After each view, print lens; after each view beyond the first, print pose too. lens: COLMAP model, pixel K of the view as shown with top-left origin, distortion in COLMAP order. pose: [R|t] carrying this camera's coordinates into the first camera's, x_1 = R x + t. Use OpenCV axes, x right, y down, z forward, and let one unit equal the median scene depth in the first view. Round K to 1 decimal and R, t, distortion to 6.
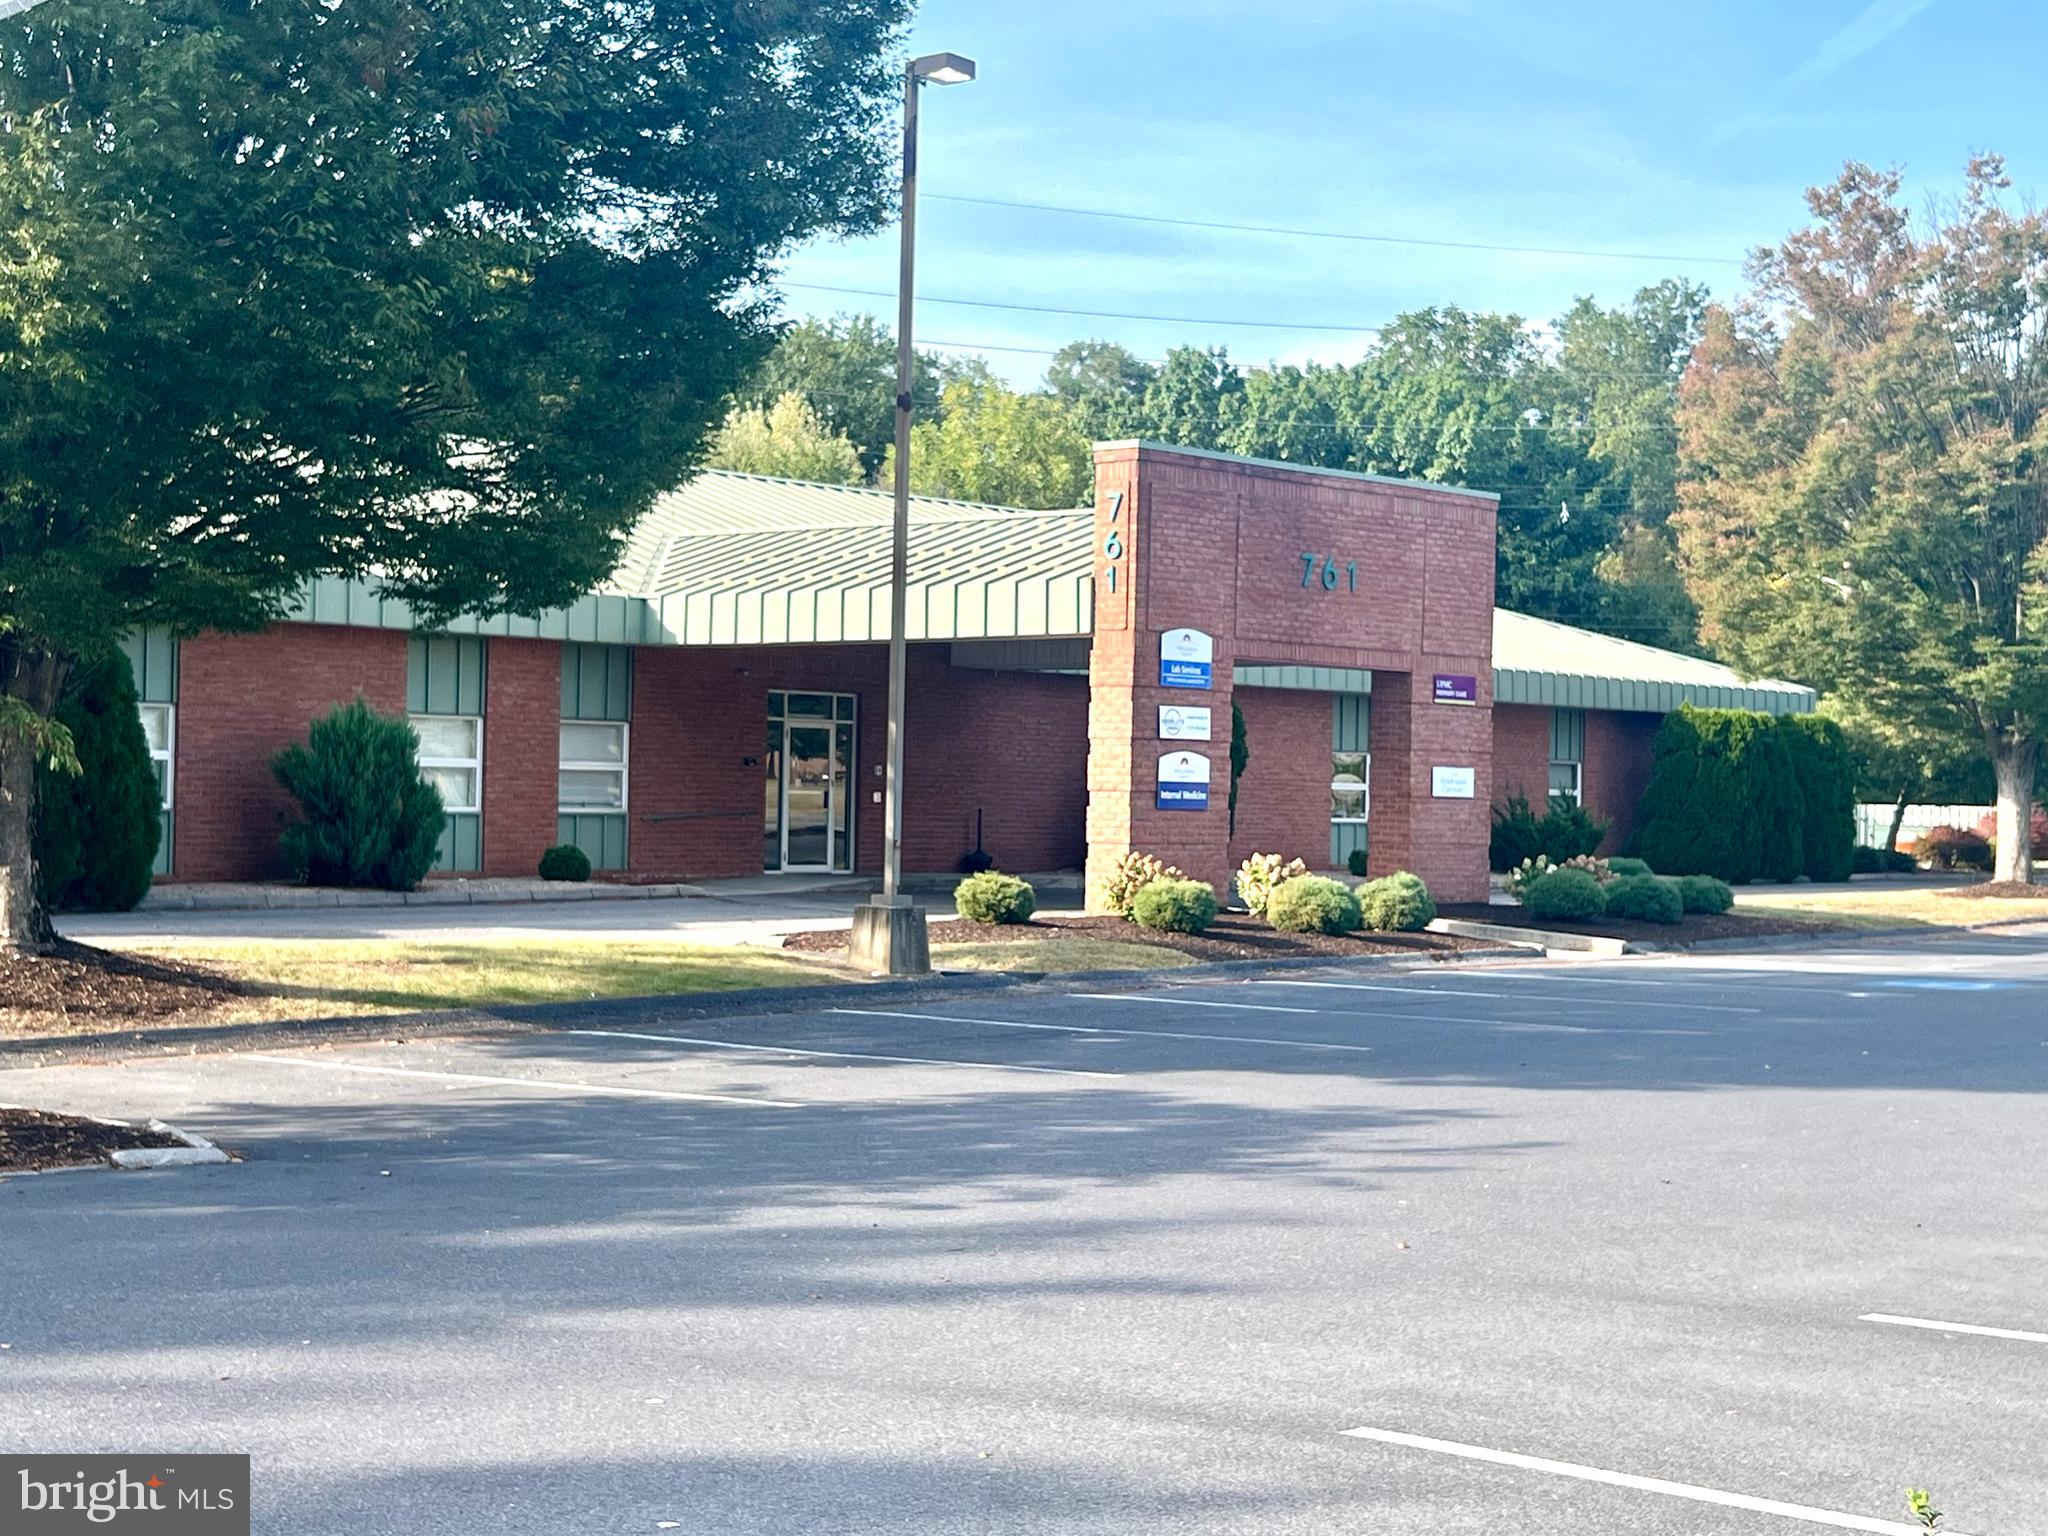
lens RADIAL K [[3043.4, 0, 1012.5], [0, 3043.4, 770.0], [0, 0, 1]] dist [0.187455, 0.000000]
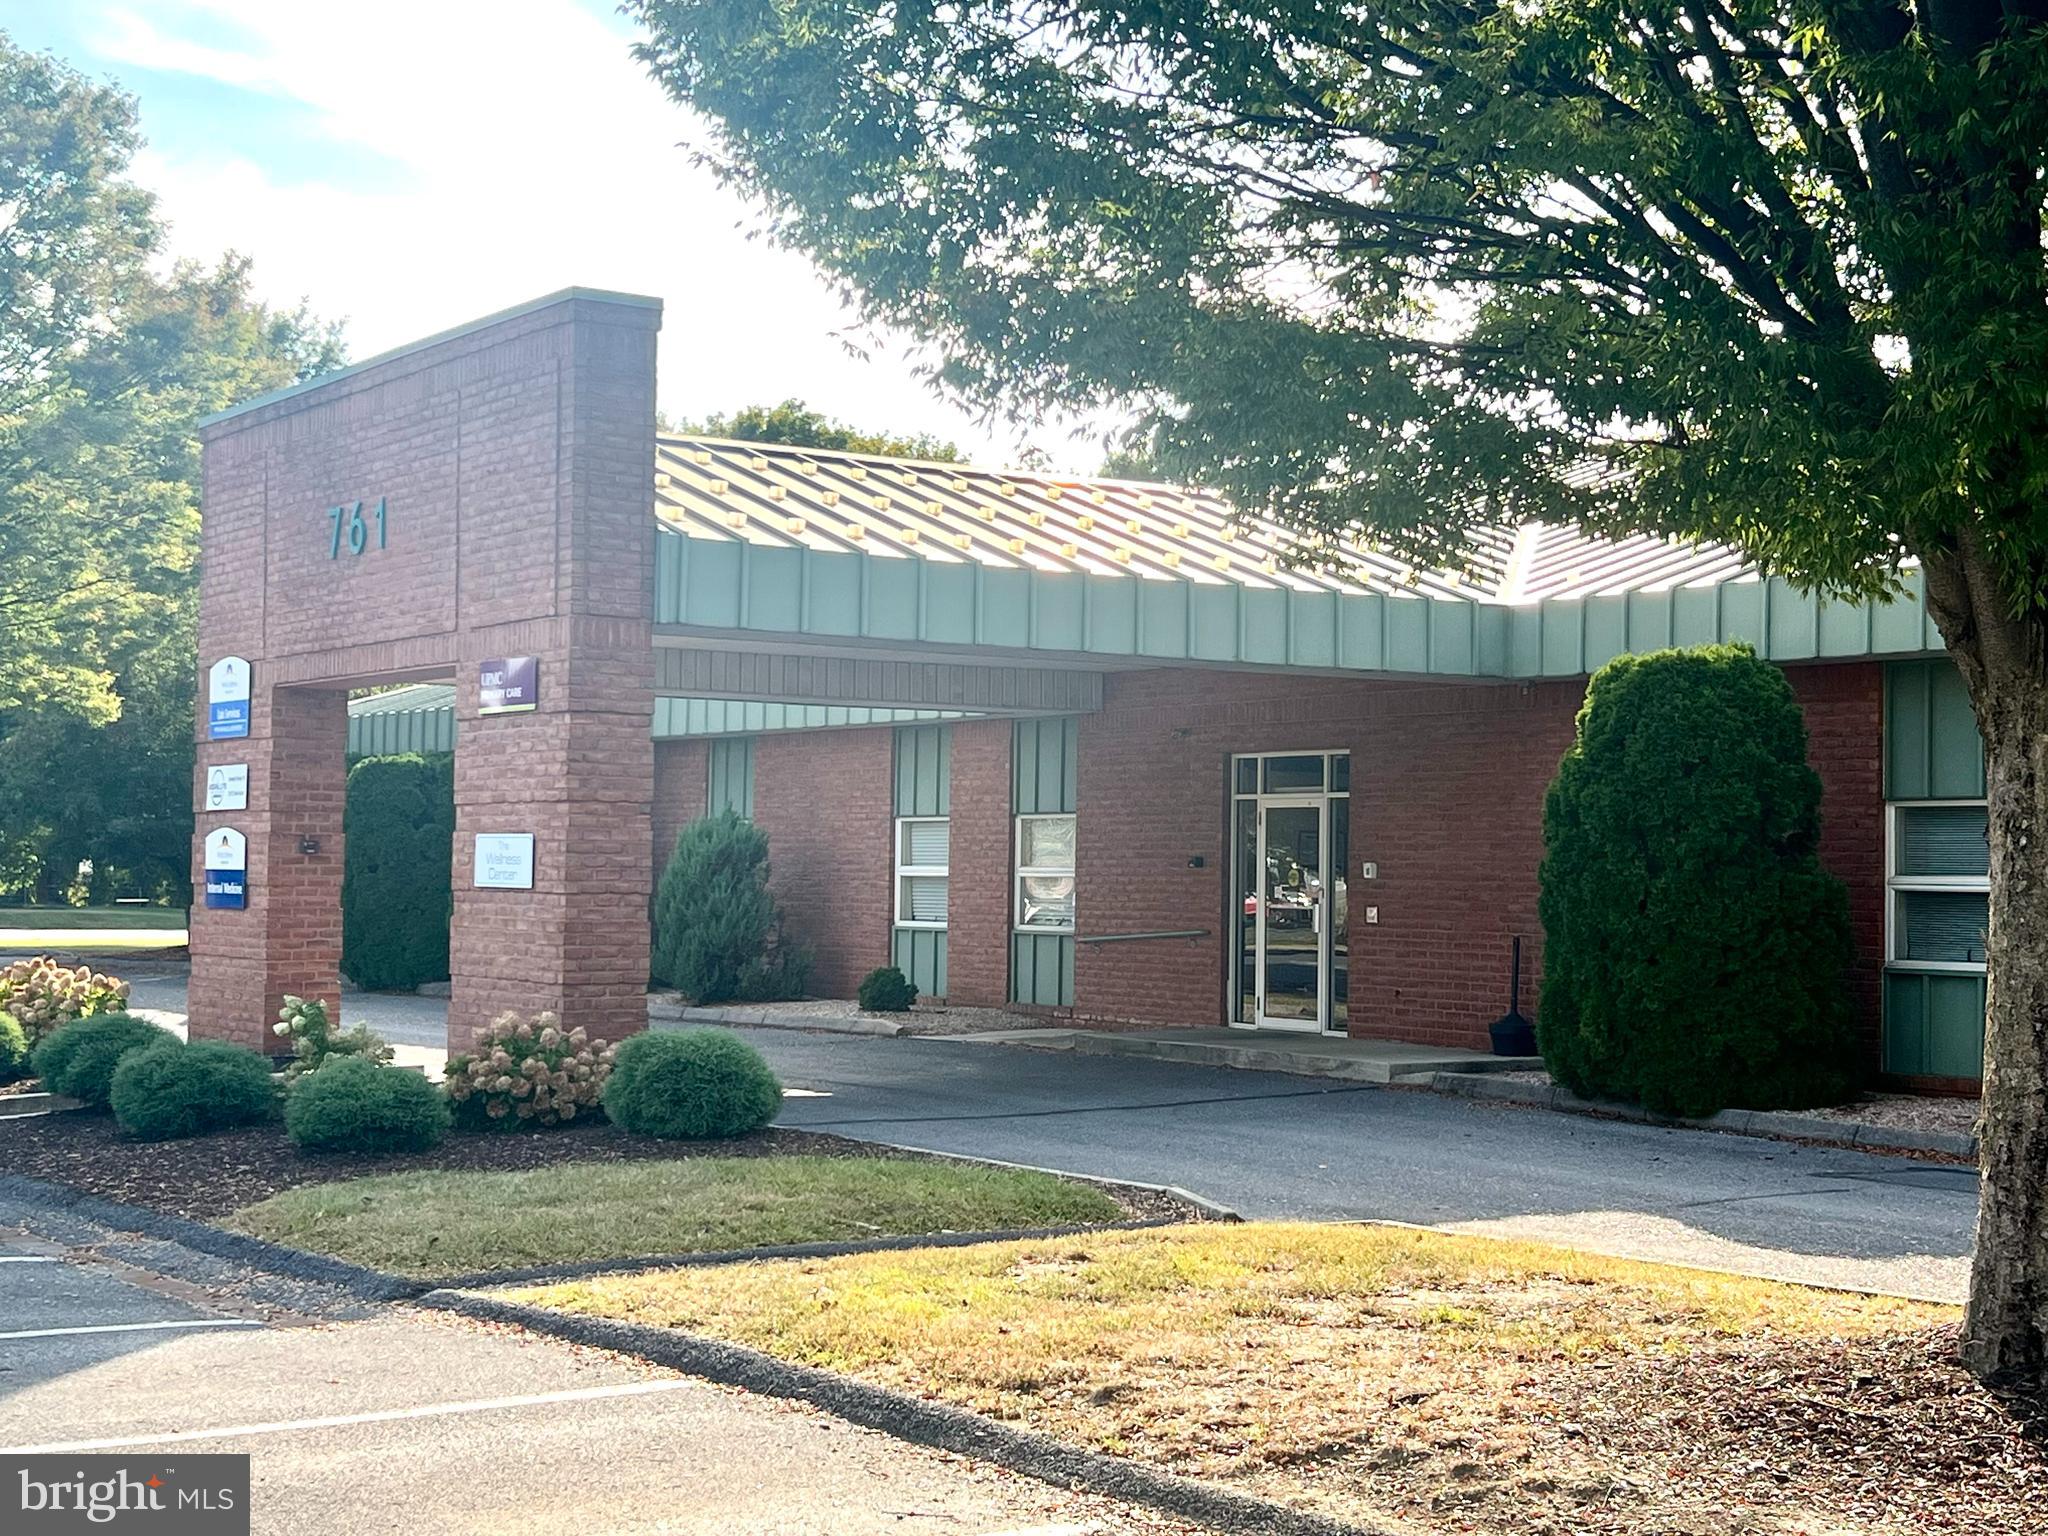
lens RADIAL K [[3043.4, 0, 1015.9], [0, 3043.4, 755.0], [0, 0, 1]] dist [0.187455, 0.000000]
pose [[-0.206440, -0.063955, -0.976367, 0.637154], [-0.009174, 0.997944, -0.063429, 0.018532], [0.978416, -0.004137, -0.206602, 1.177198]]
